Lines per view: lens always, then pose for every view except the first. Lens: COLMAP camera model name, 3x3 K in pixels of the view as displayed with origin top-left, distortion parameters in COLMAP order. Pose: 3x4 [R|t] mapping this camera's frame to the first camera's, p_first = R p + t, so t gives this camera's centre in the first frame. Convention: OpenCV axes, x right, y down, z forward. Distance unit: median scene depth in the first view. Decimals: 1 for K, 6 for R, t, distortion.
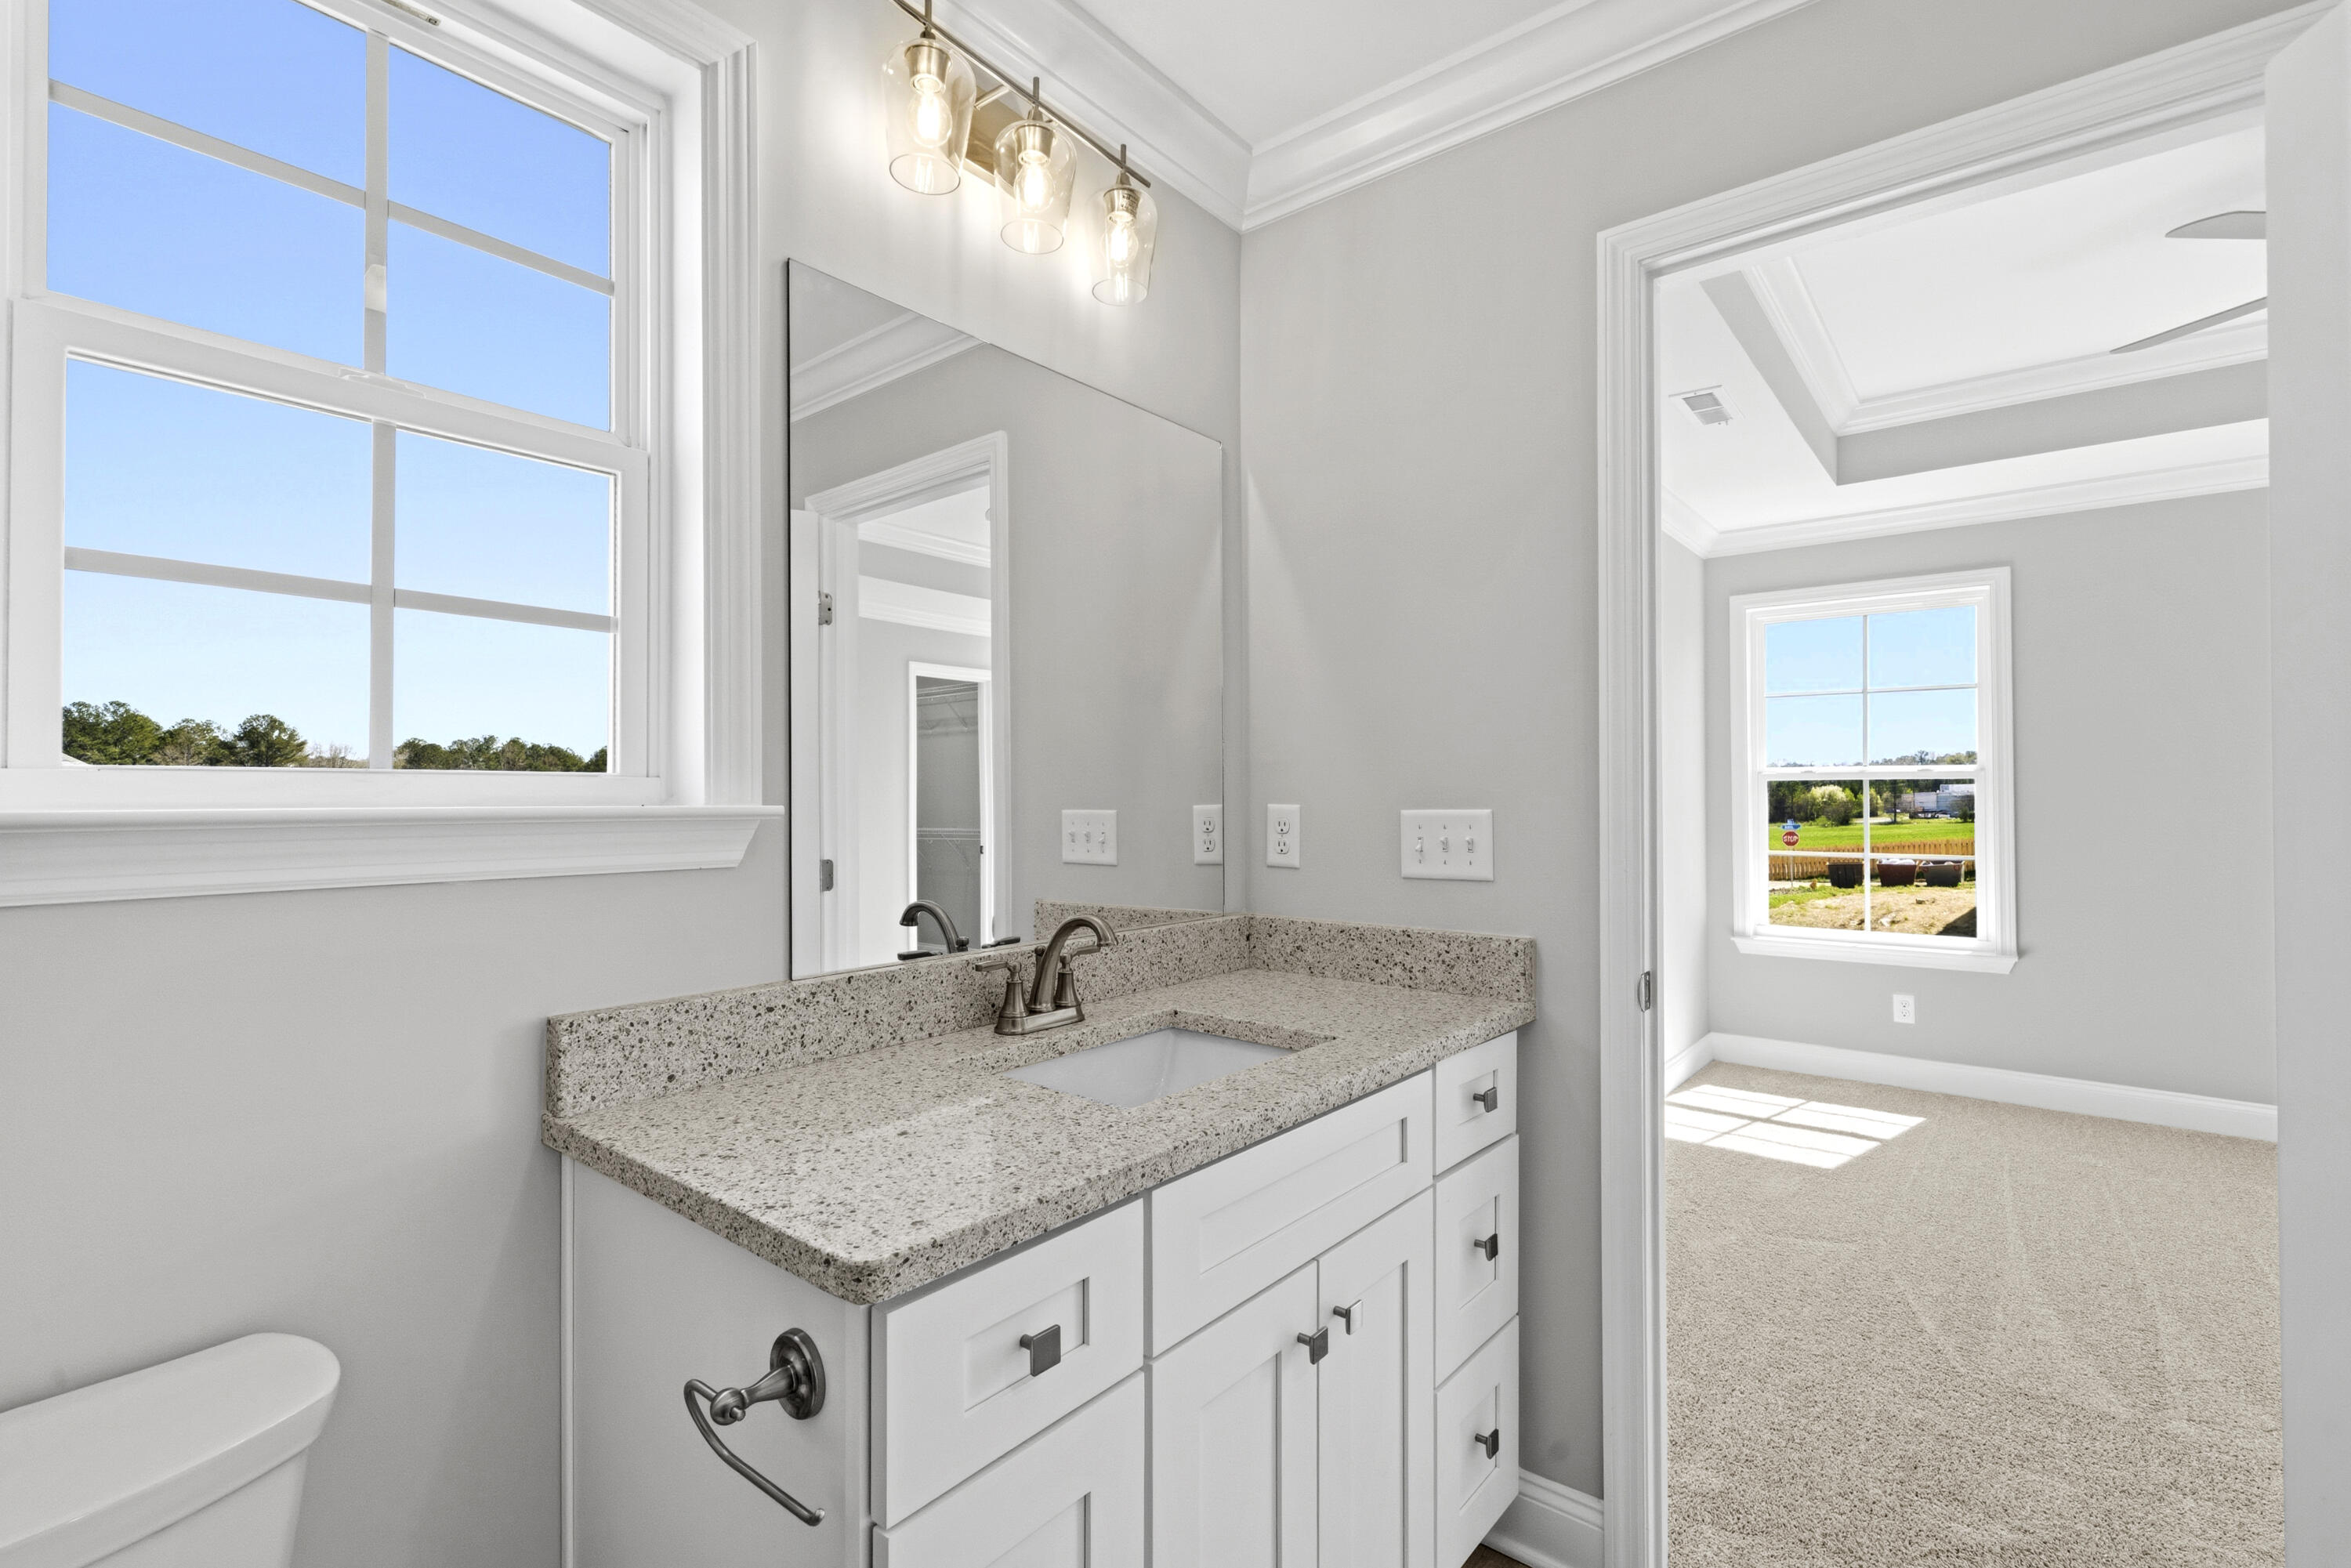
lens RADIAL K [[1074.4, 0, 1173.9], [0, 1074.4, 788.6], [0, 0, 1]] dist [-0.001181, -0.000028]
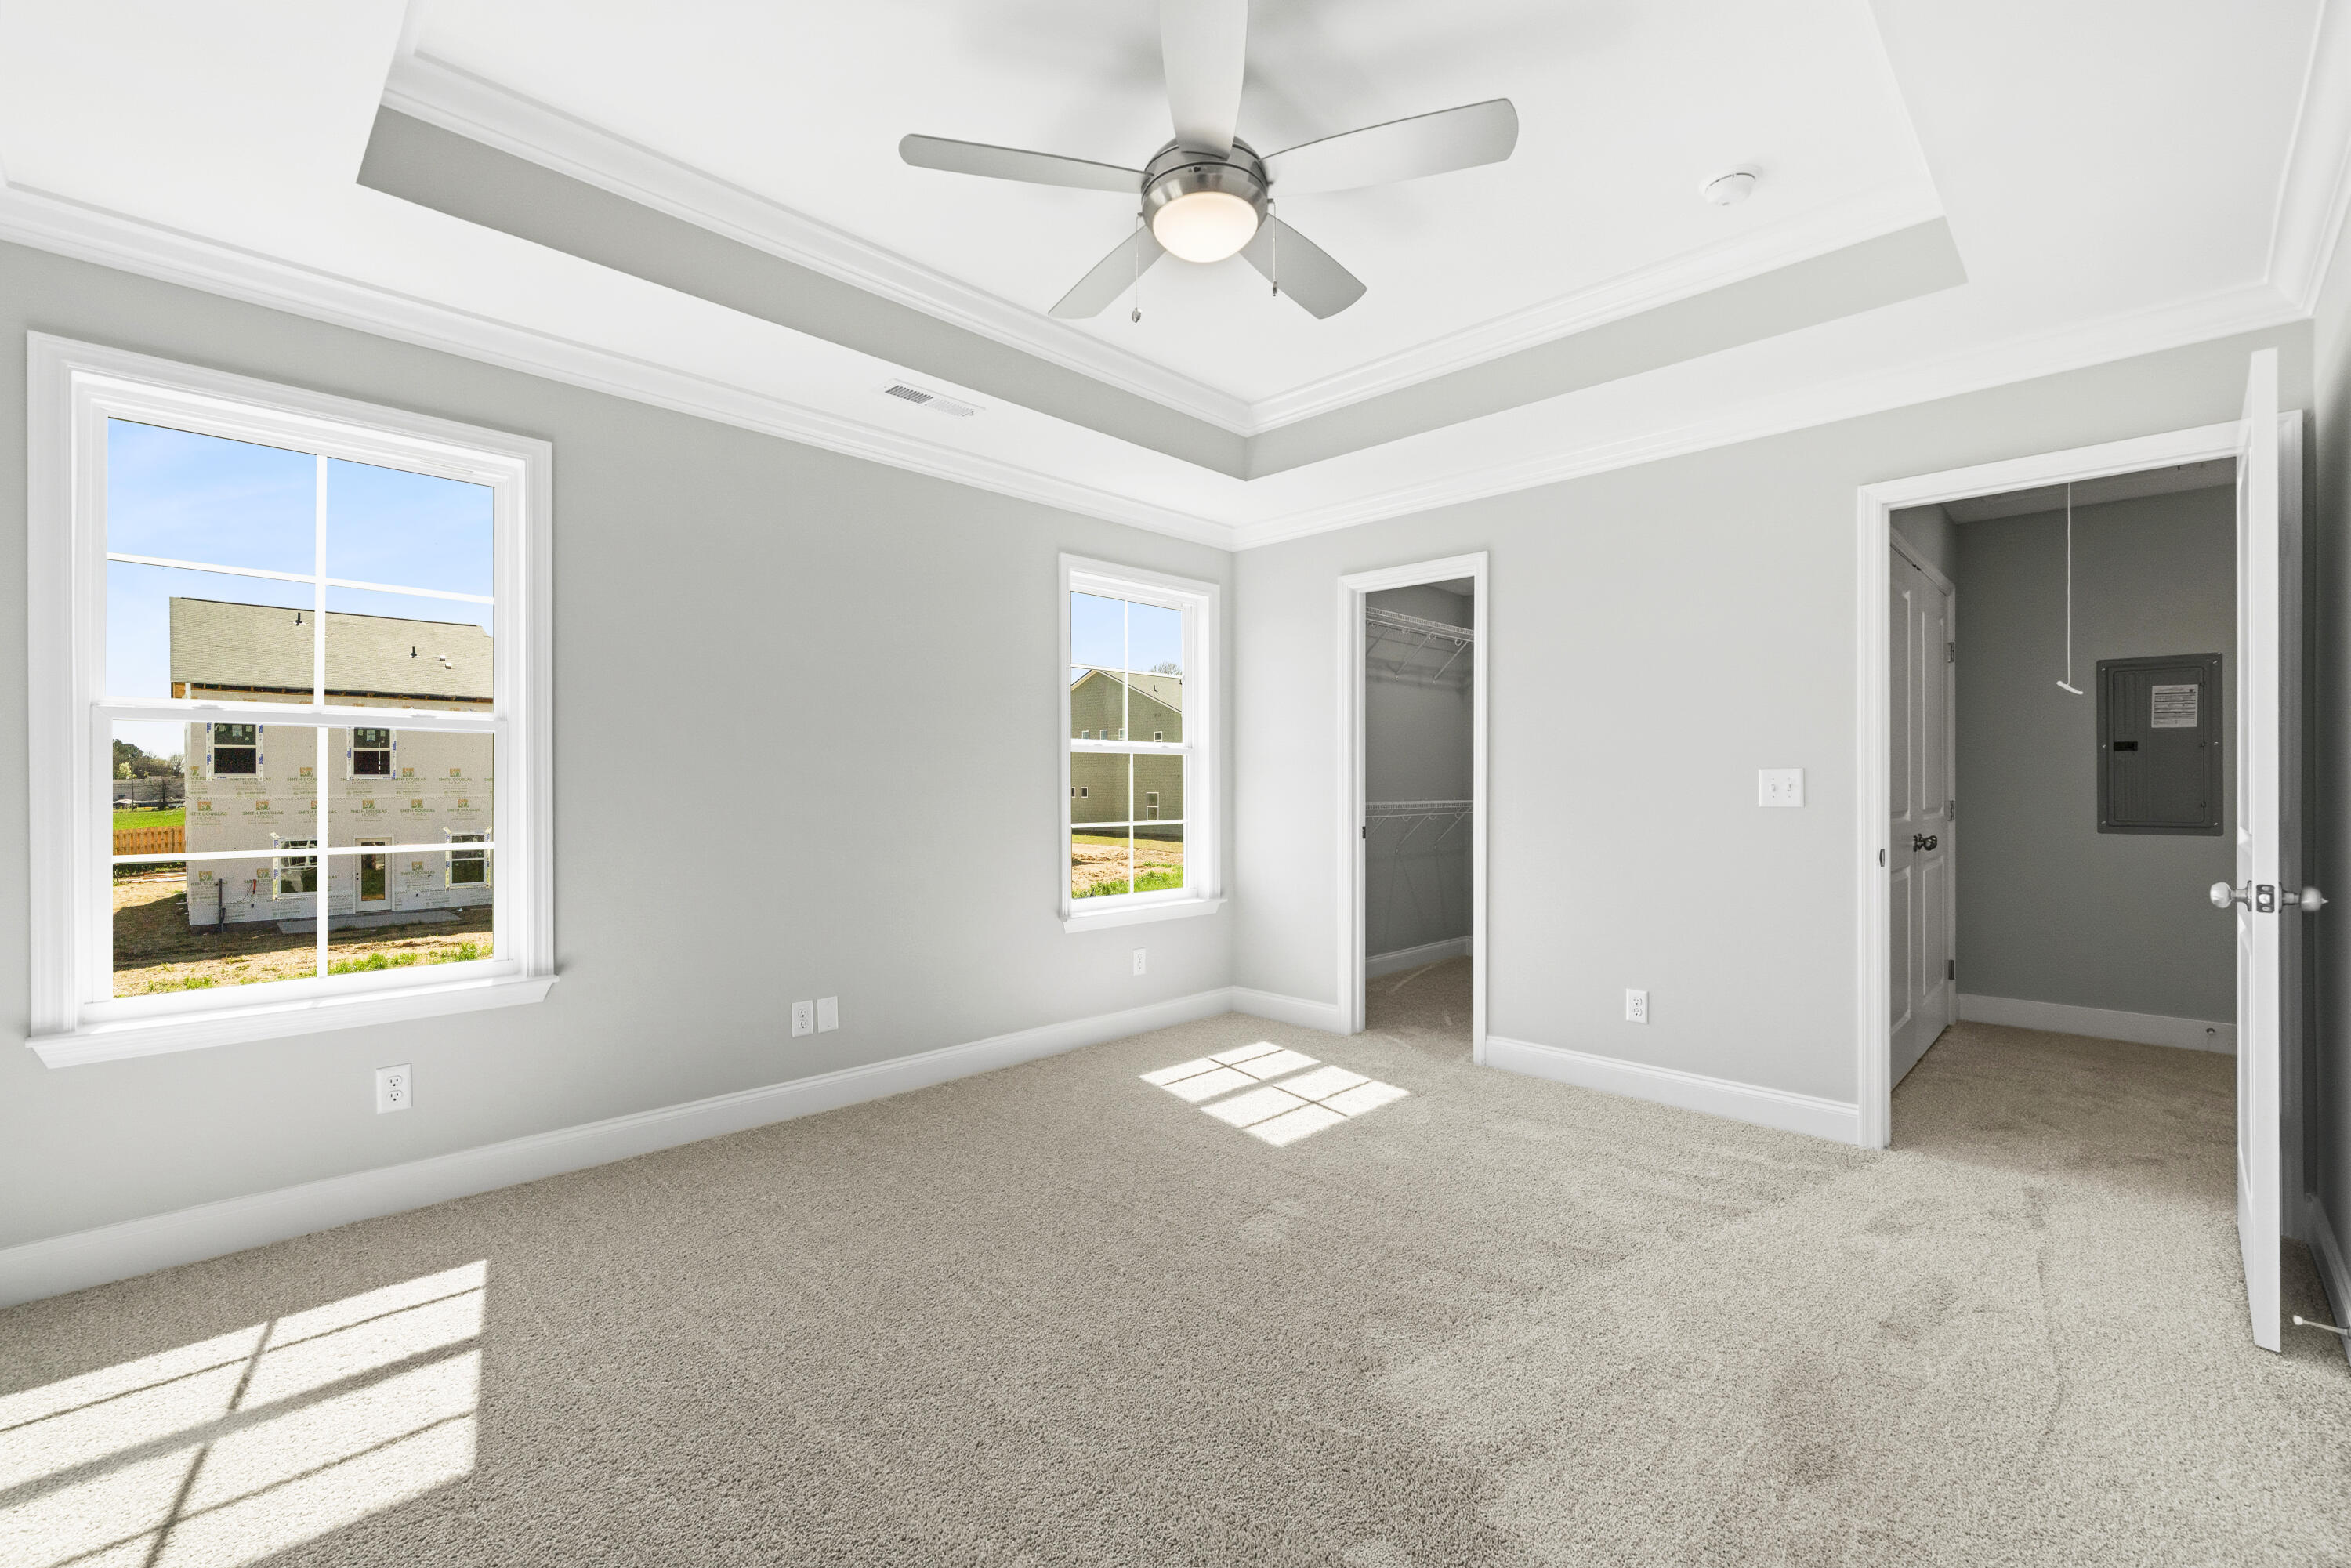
lens RADIAL K [[1003.2, 0, 1176.4], [0, 1003.2, 780.2], [0, 0, 1]] dist [-0.001981, 0.000038]
pose [[0.091237, 0.003457, 0.995823, 0.136820], [-0.009470, 0.999952, -0.002603, 0.020372], [-0.995784, -0.009193, 0.091266, 0.508888]]
